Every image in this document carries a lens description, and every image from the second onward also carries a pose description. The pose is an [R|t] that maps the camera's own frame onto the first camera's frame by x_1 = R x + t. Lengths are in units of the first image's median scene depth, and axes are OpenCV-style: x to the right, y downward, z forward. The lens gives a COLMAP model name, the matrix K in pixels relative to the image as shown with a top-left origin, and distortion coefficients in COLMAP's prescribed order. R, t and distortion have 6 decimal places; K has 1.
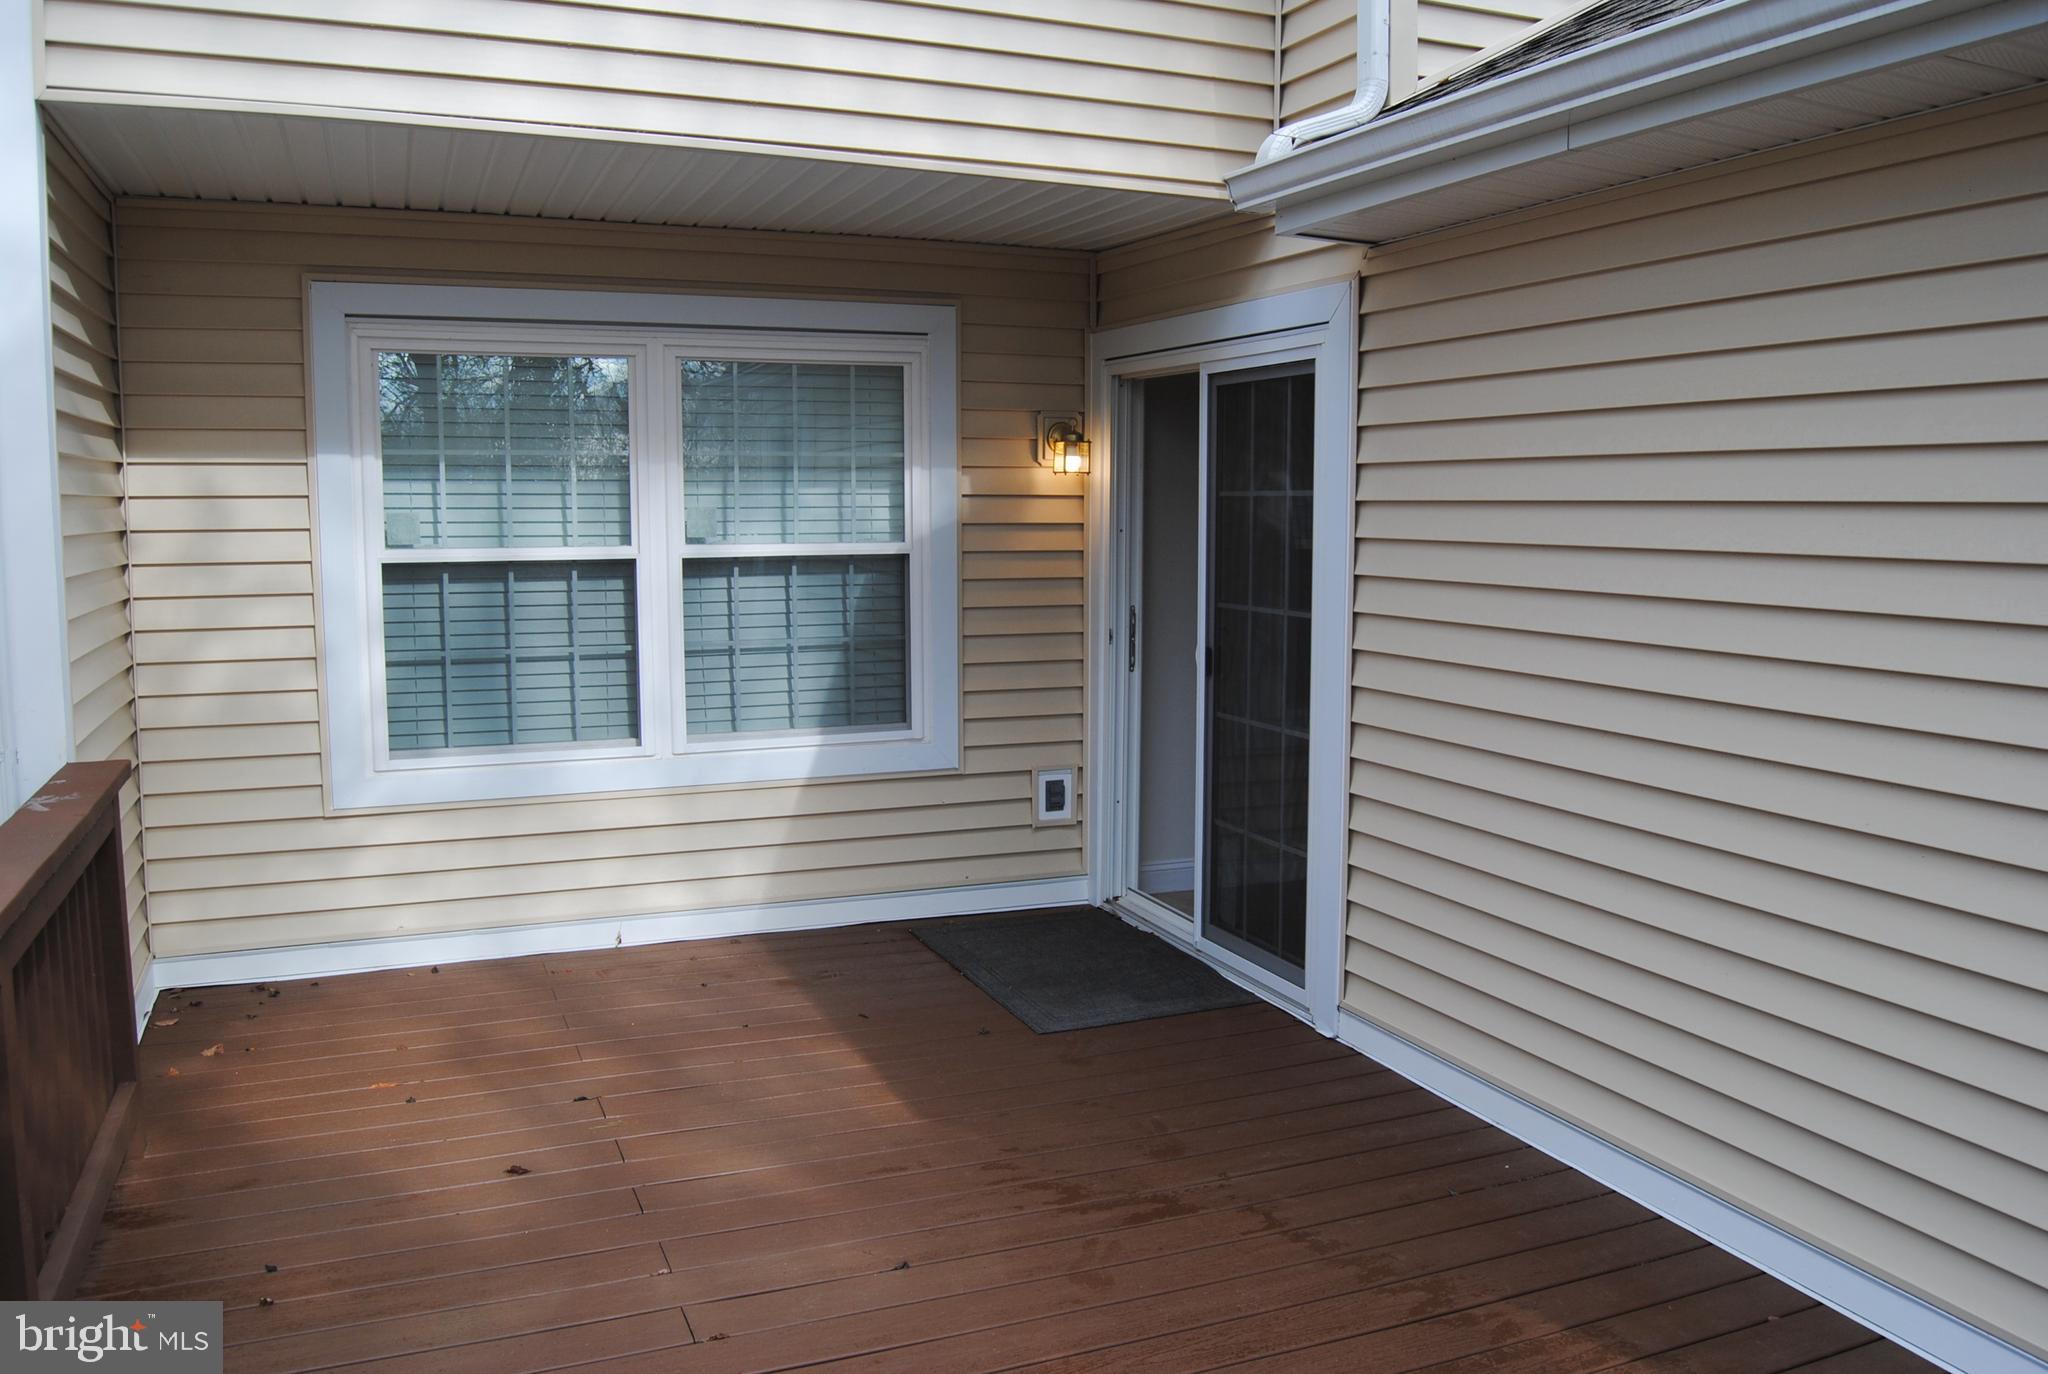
lens RADIAL K [[1616.1, 0, 1038.4], [0, 1616.1, 682.2], [0, 0, 1]] dist [-0.090673, 0.036705]
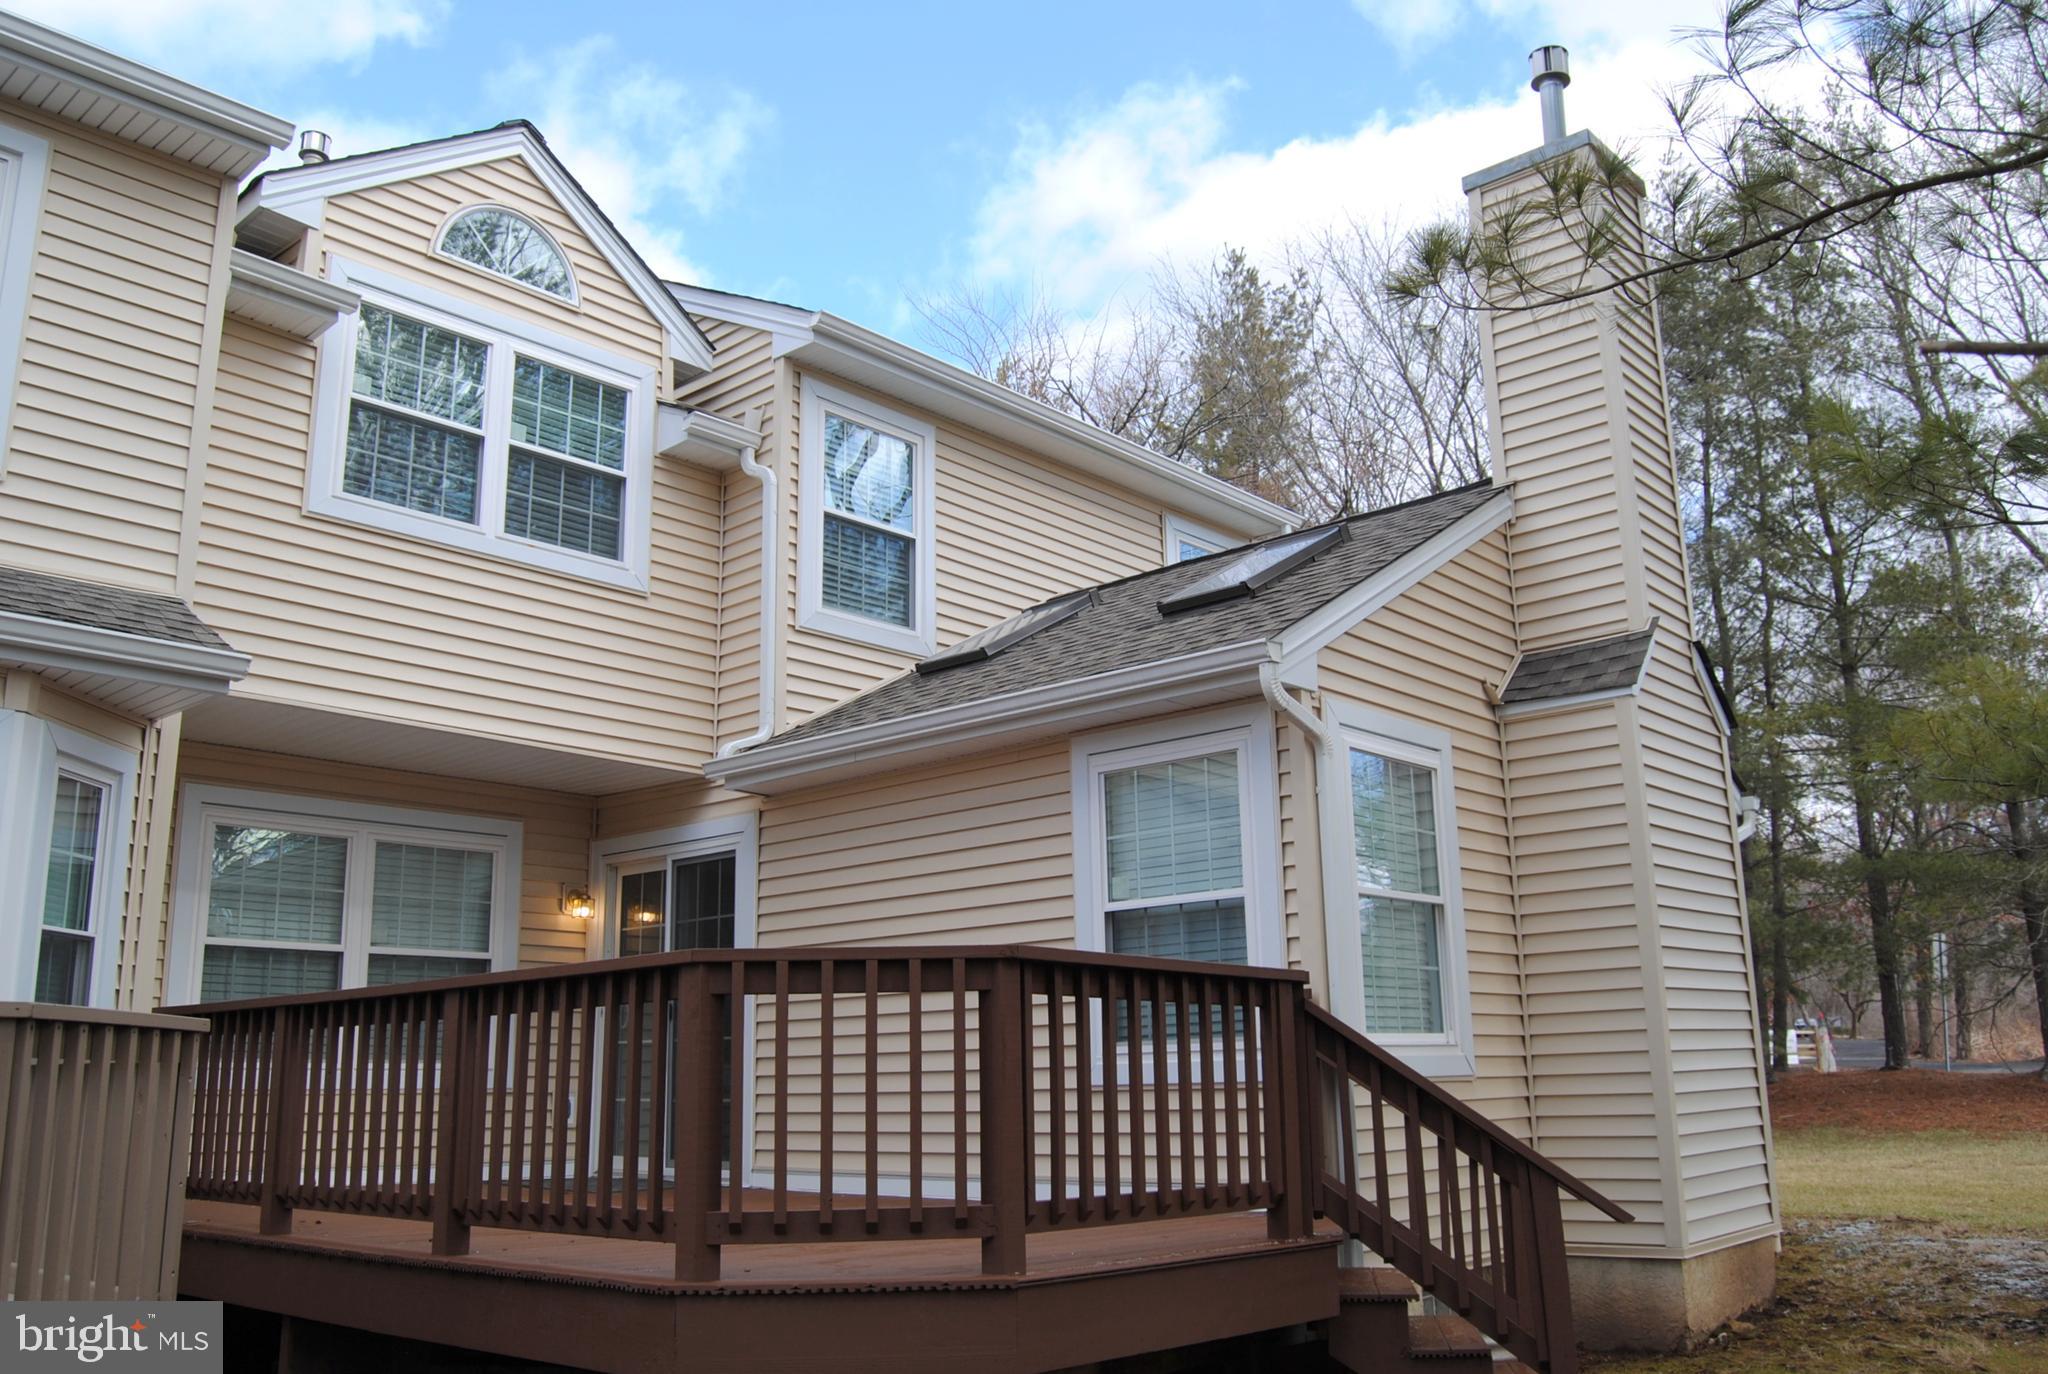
lens RADIAL K [[1616.1, 0, 1038.4], [0, 1616.1, 682.2], [0, 0, 1]] dist [-0.090673, 0.036705]
pose [[0.901554, 0.078020, 0.425574, -0.359957], [0.073820, 0.941447, -0.328979, 0.295043], [-0.426322, 0.328009, 0.843006, -0.948912]]
